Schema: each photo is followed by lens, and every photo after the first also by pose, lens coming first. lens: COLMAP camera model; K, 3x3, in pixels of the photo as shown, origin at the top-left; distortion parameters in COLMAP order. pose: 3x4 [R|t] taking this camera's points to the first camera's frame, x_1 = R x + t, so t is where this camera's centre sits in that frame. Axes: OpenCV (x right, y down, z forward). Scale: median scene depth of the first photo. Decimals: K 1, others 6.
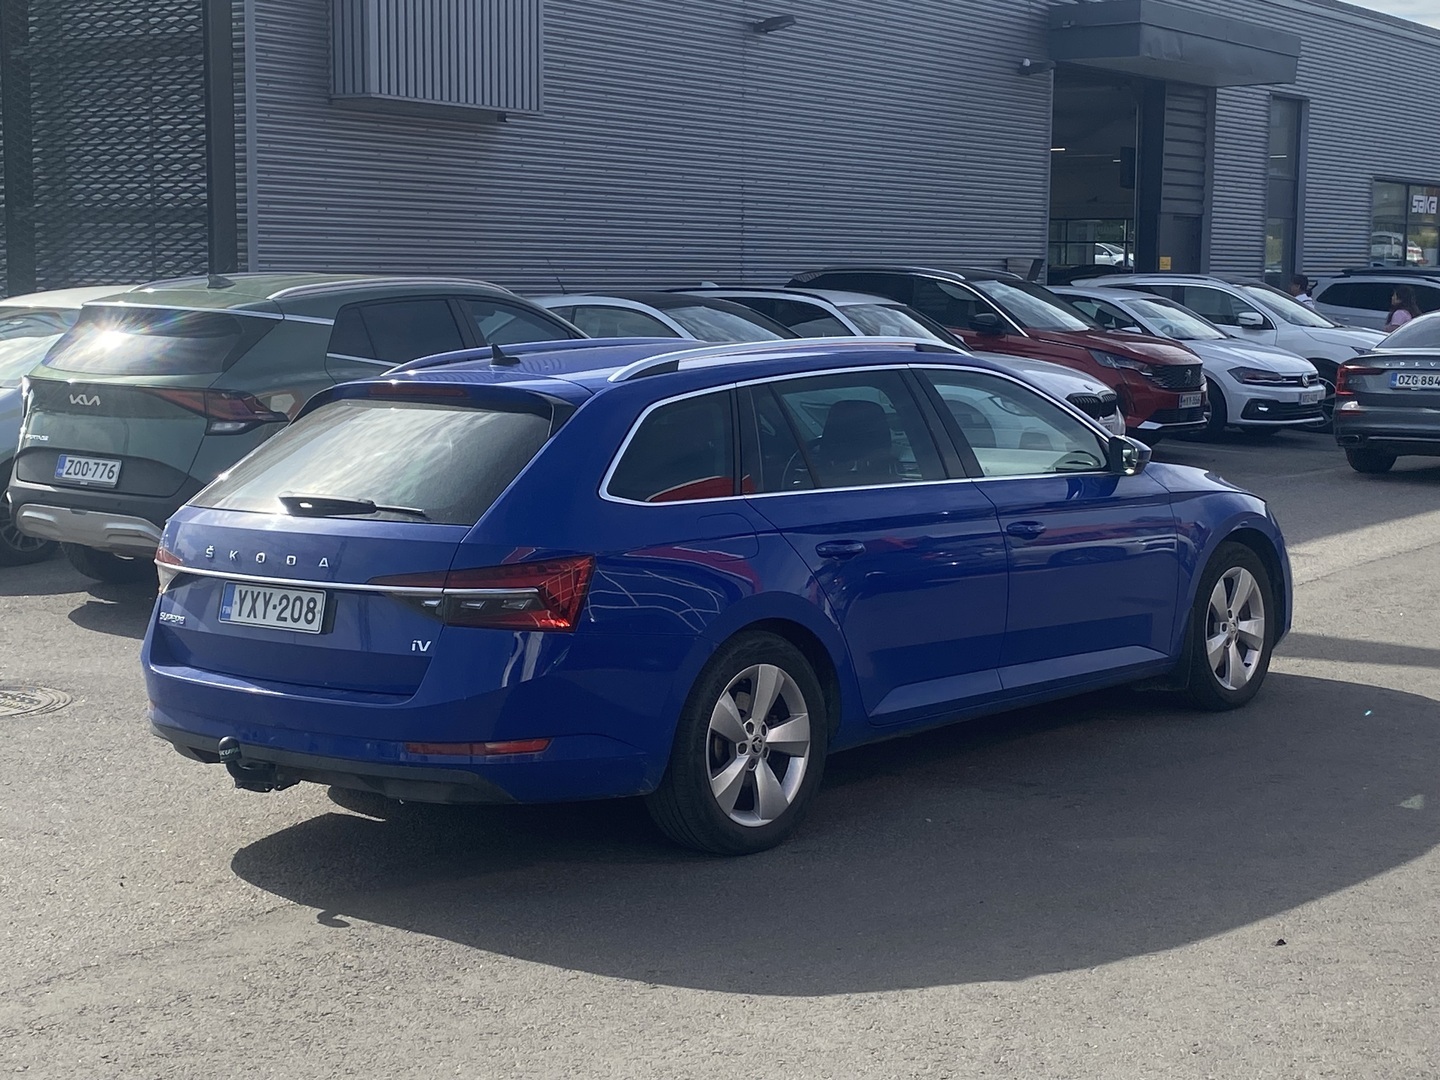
lens RADIAL K [[2293.9, 0, 730.4], [0, 2293.9, 539.9], [0, 0, 1]] dist [0.284684, -1.041881]
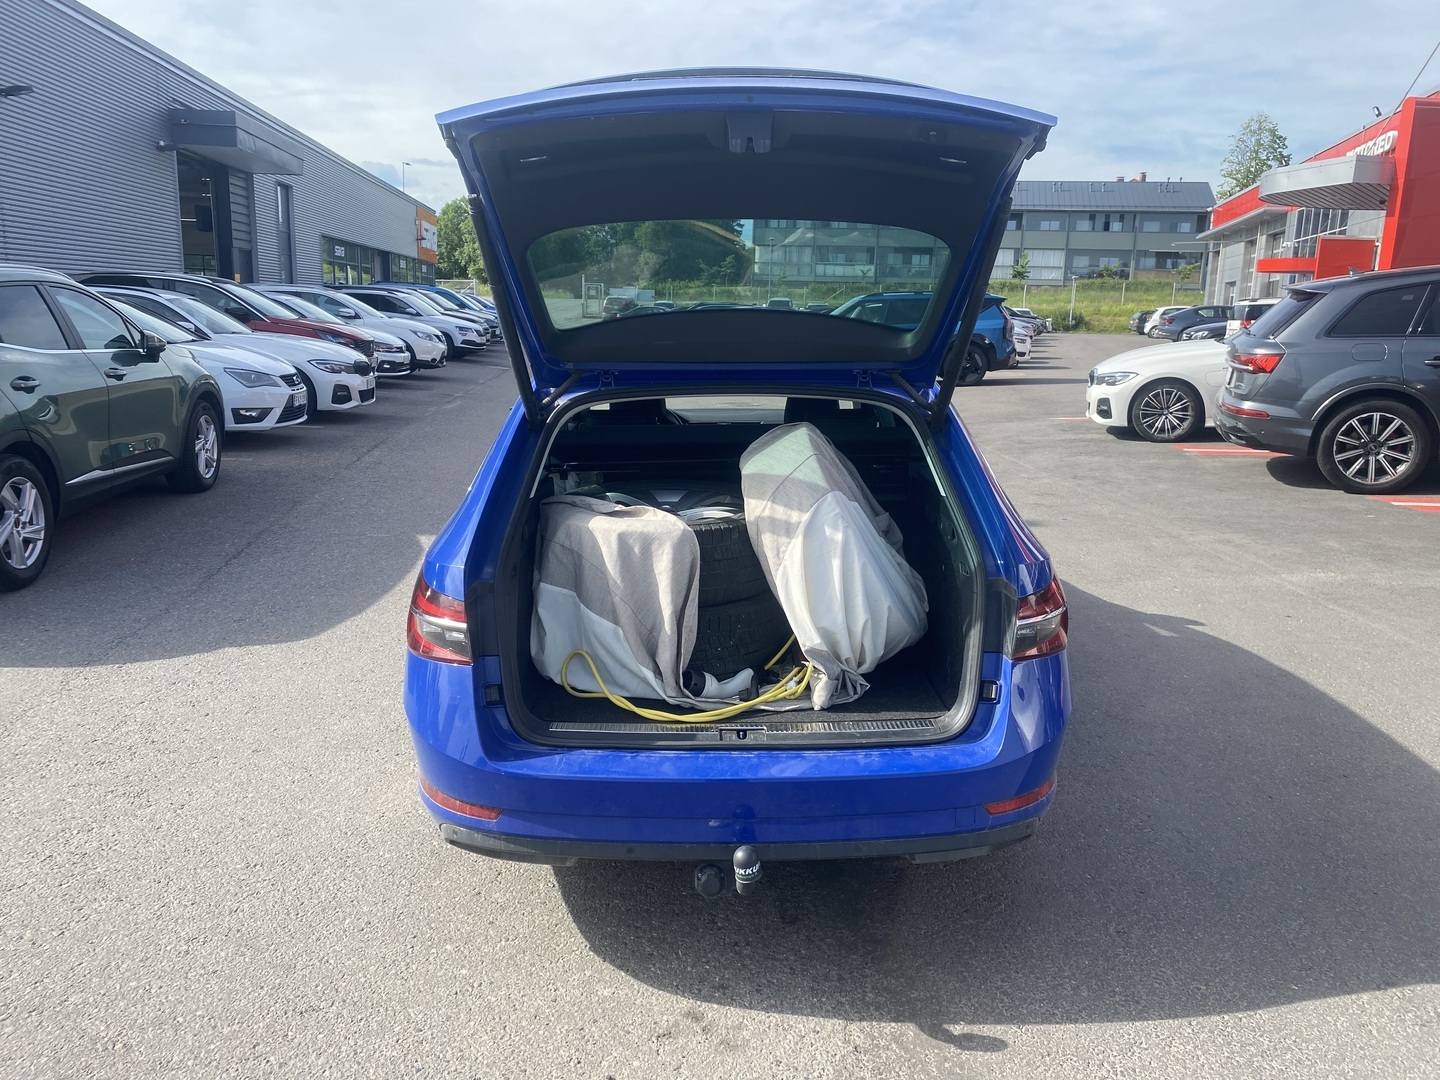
lens RADIAL K [[1116.8, 0, 734.0], [0, 1116.8, 517.1], [0, 0, 1]] dist [0.005918, -0.000133]
pose [[0.738865, -0.113715, 0.664189, -0.443240], [0.057192, 0.992684, 0.106334, -0.062872], [-0.671422, -0.040580, 0.739964, 0.716517]]
